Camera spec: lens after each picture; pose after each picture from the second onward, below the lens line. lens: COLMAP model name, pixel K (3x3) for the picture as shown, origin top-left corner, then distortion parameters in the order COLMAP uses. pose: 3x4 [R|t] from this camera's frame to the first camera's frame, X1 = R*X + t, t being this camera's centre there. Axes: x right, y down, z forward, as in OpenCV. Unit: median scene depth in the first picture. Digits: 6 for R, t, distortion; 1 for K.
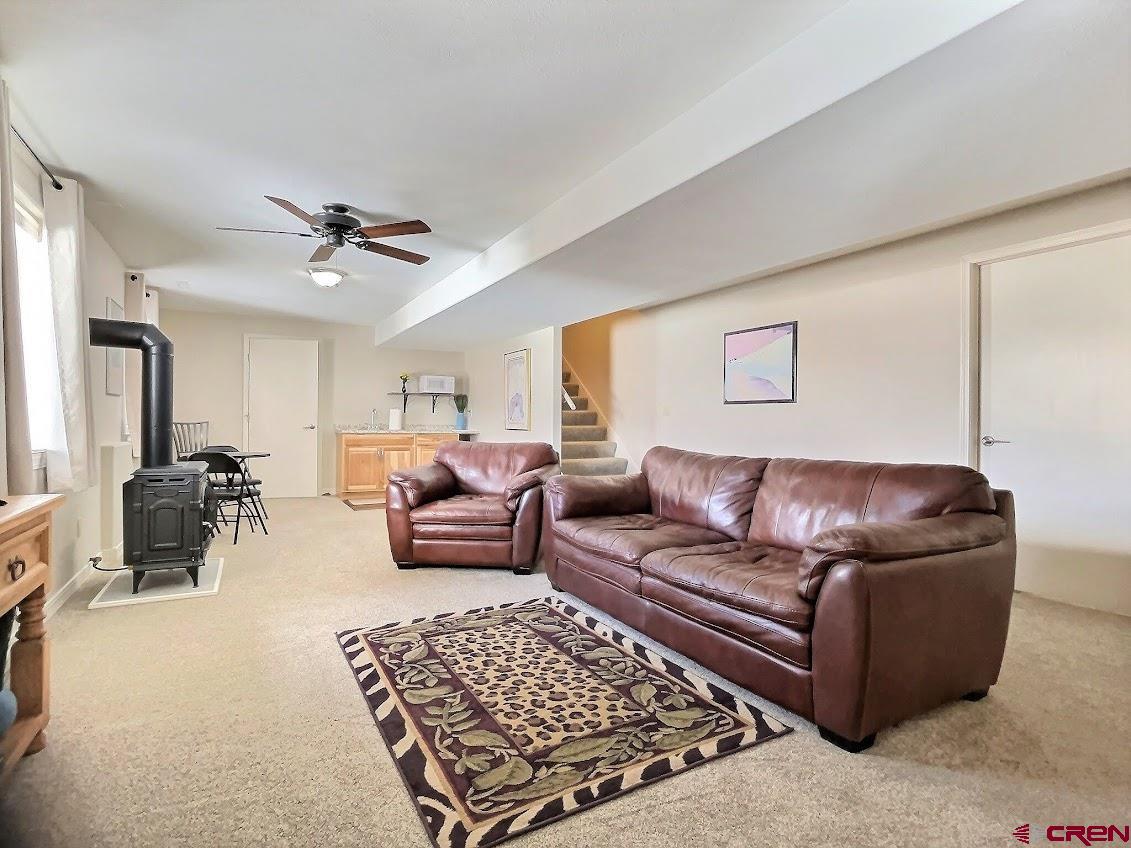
lens RADIAL K [[582.4, 0, 562.7], [0, 582.4, 421.2], [0, 0, 1]] dist [0.005766, -0.000312]
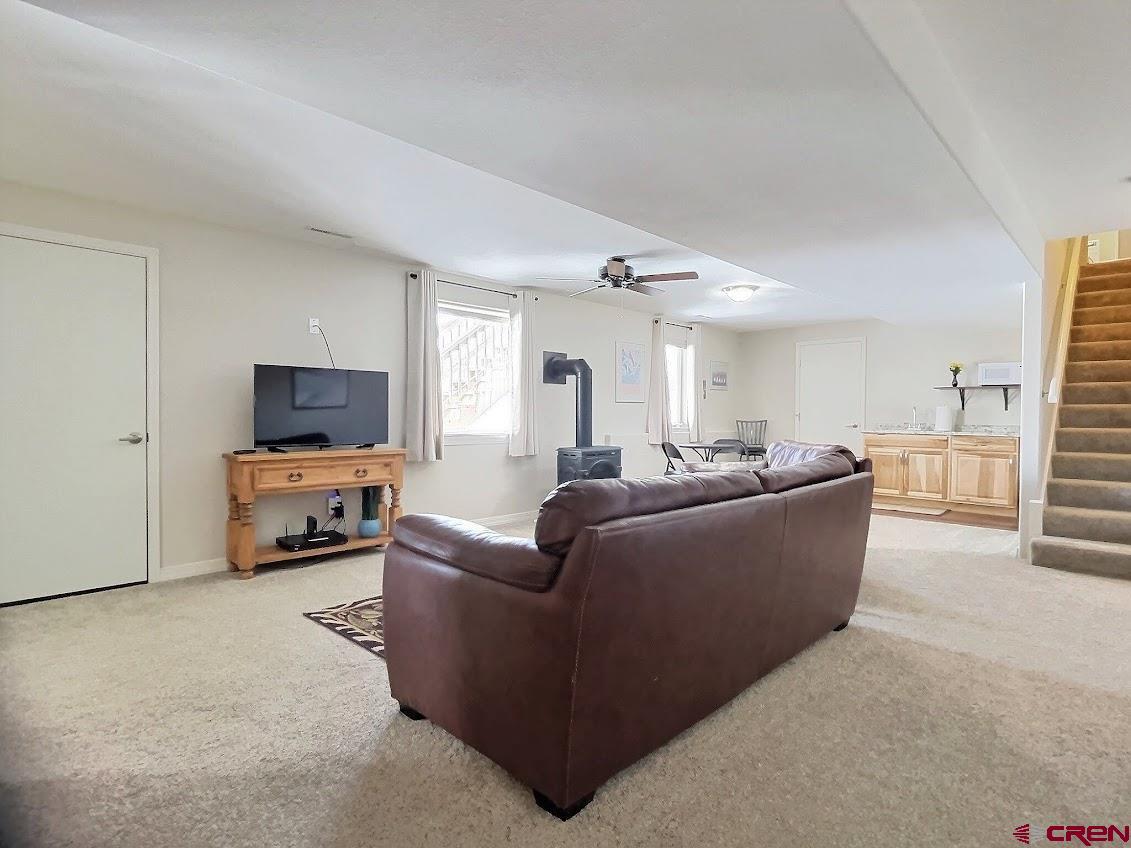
lens RADIAL K [[582.4, 0, 563.4], [0, 582.4, 425.4], [0, 0, 1]] dist [0.005766, -0.000312]
pose [[0.293774, 0.008617, -0.955836, 1.802601], [-0.003817, 0.999962, 0.007841, 0.012903], [0.955867, 0.001345, 0.293796, 1.053305]]
